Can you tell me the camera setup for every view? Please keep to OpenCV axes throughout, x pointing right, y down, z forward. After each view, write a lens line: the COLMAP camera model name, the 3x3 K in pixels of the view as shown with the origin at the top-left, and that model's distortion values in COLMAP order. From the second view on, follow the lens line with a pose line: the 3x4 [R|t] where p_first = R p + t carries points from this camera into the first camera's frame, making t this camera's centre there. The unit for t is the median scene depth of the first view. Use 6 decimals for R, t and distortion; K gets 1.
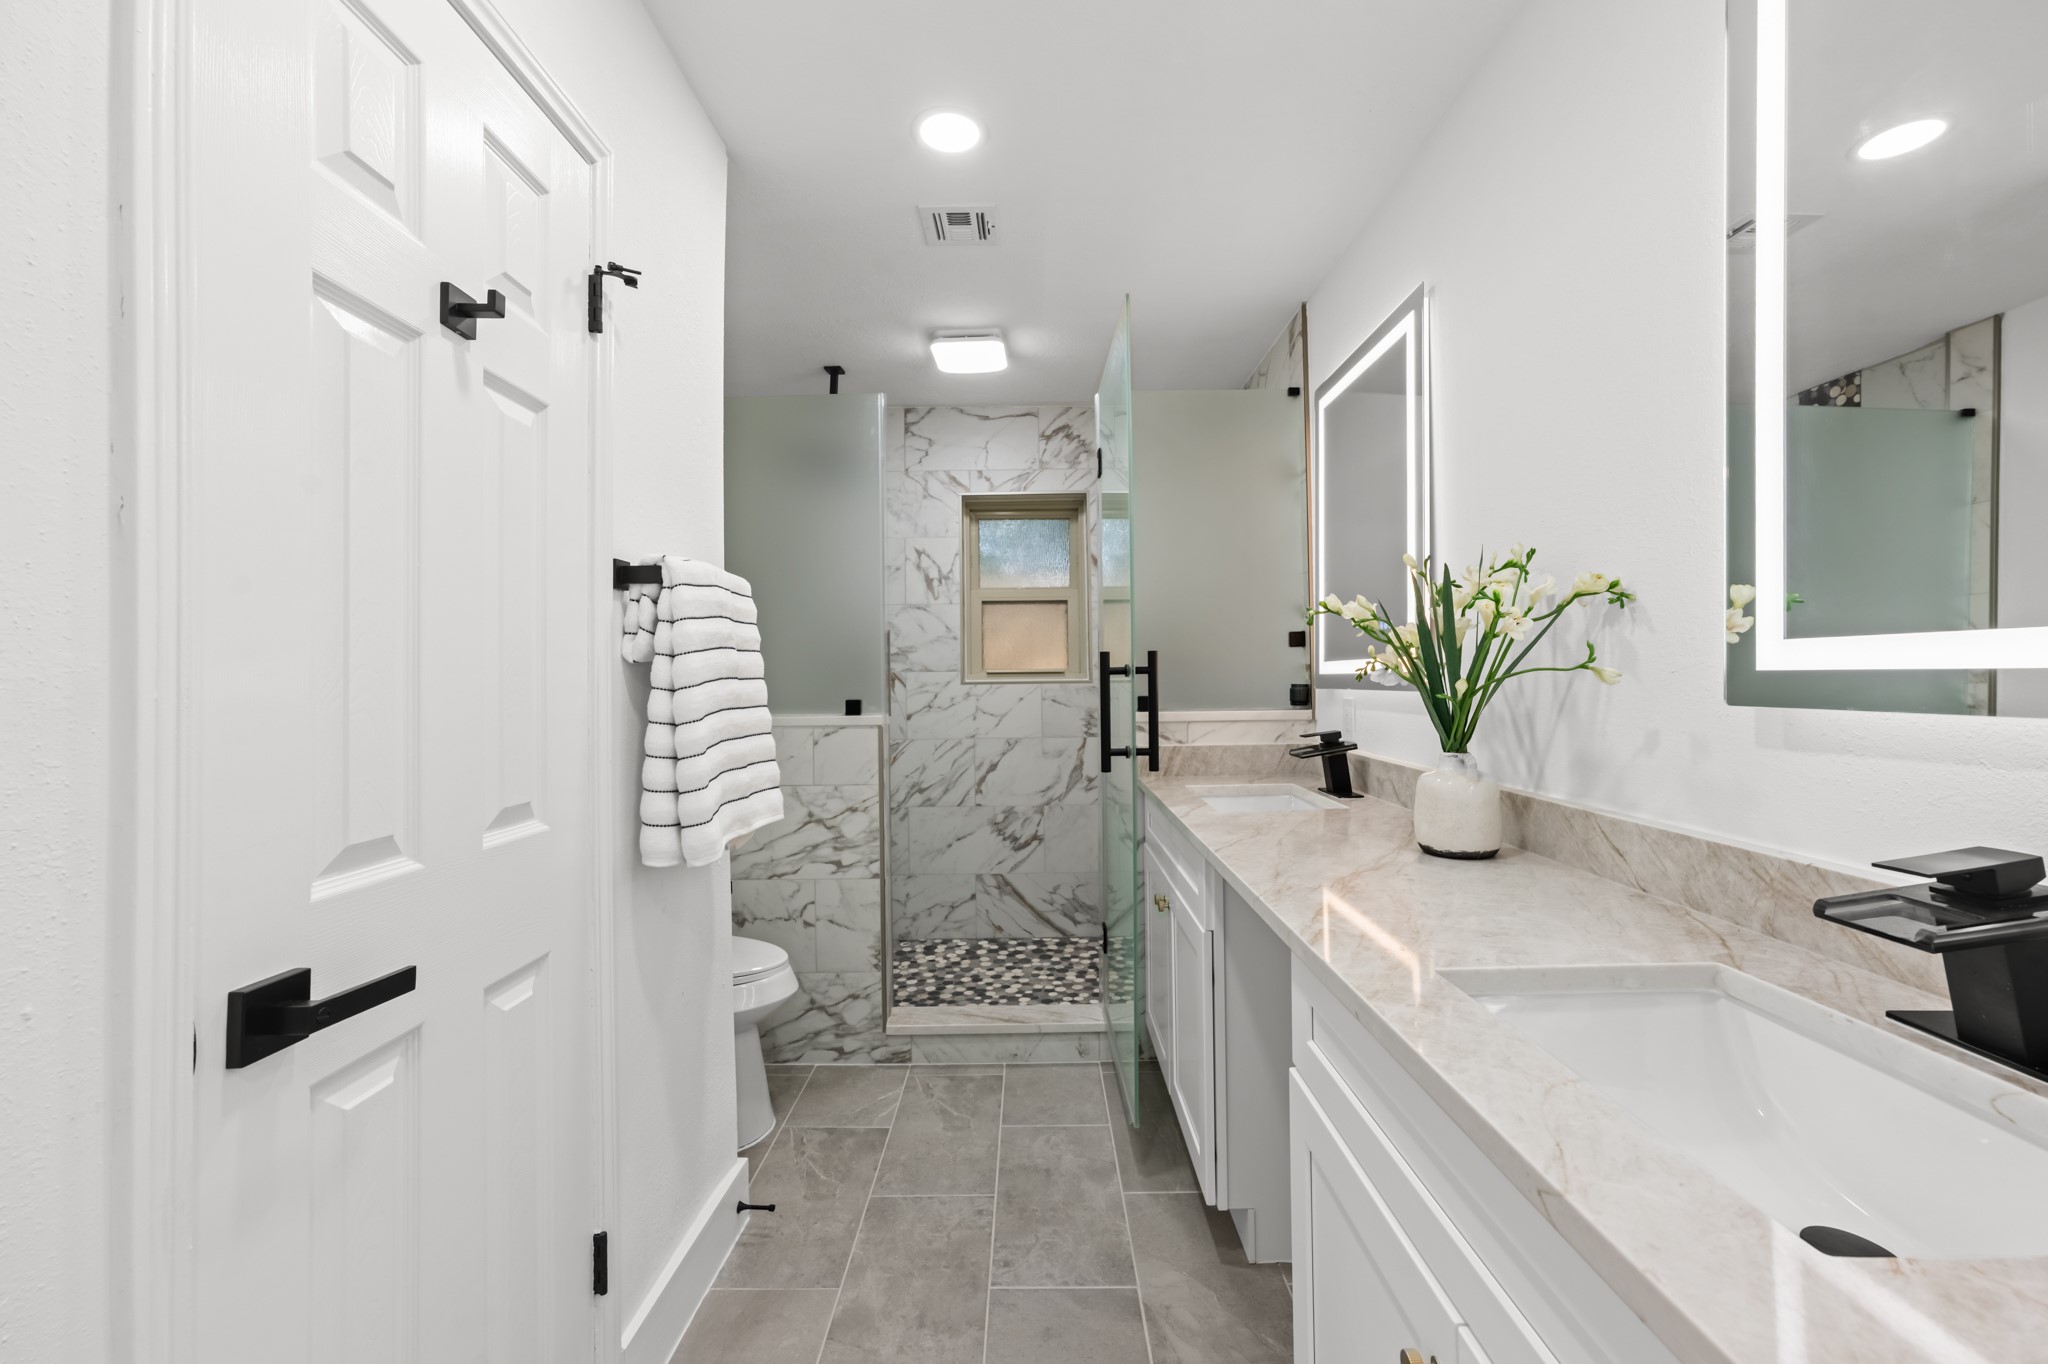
lens RADIAL K [[816.5, 0, 1025.9], [0, 816.5, 681.0], [0, 0, 1]] dist [-0.019685, 0.009943]
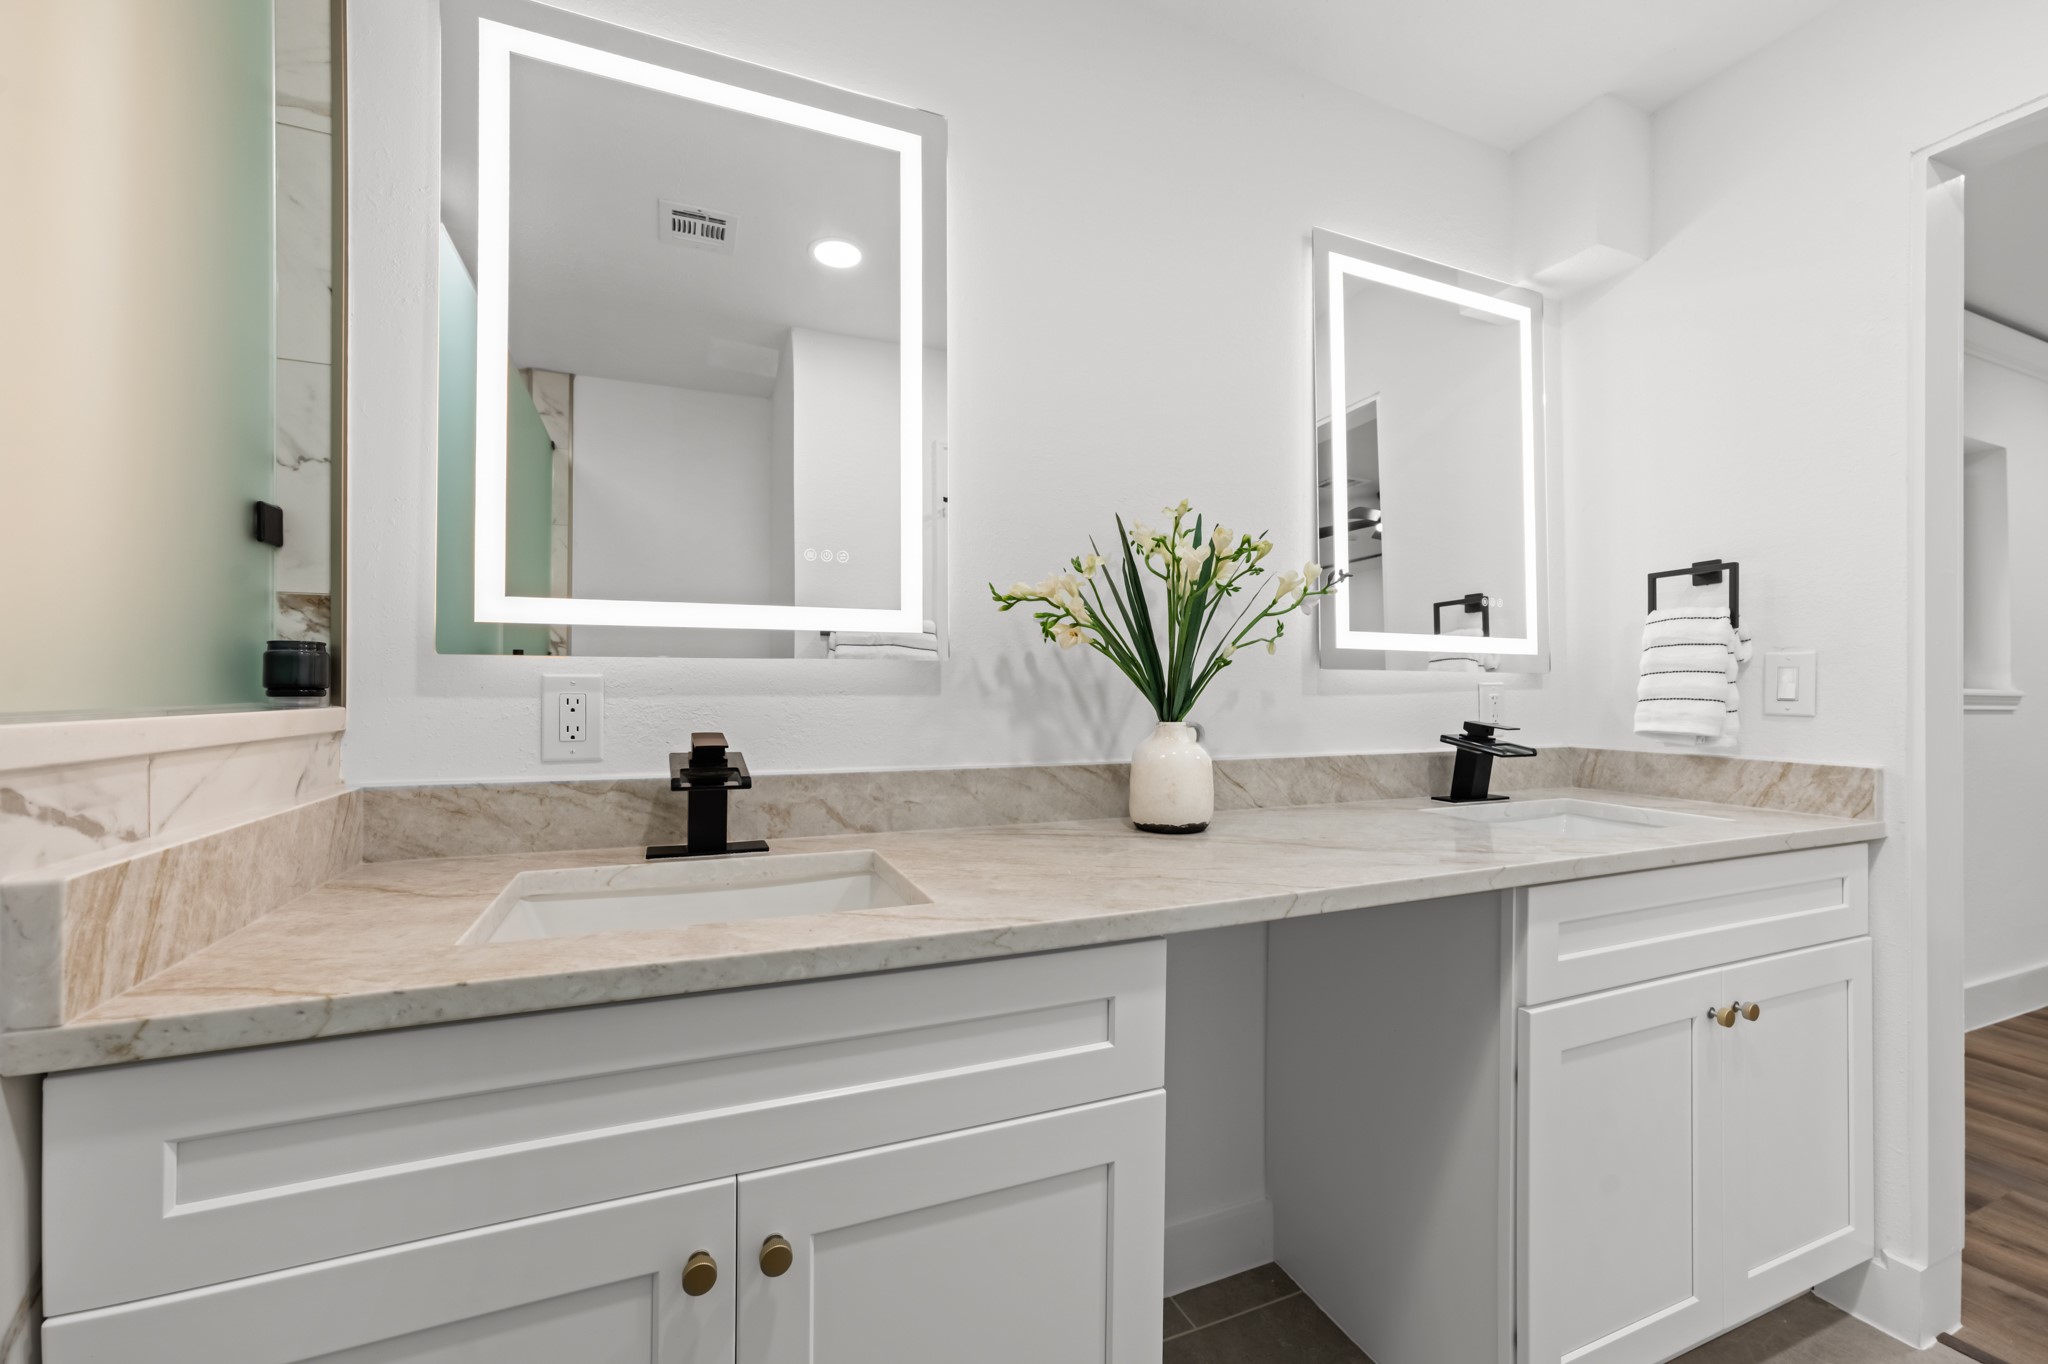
lens RADIAL K [[816.5, 0, 1023.1], [0, 816.5, 687.9], [0, 0, 1]] dist [-0.019685, 0.009943]
pose [[-0.397631, 0.014748, 0.917427, -0.348987], [0.006598, 0.999891, -0.013214, 0.078107], [-0.917522, 0.000799, -0.397685, 1.996724]]
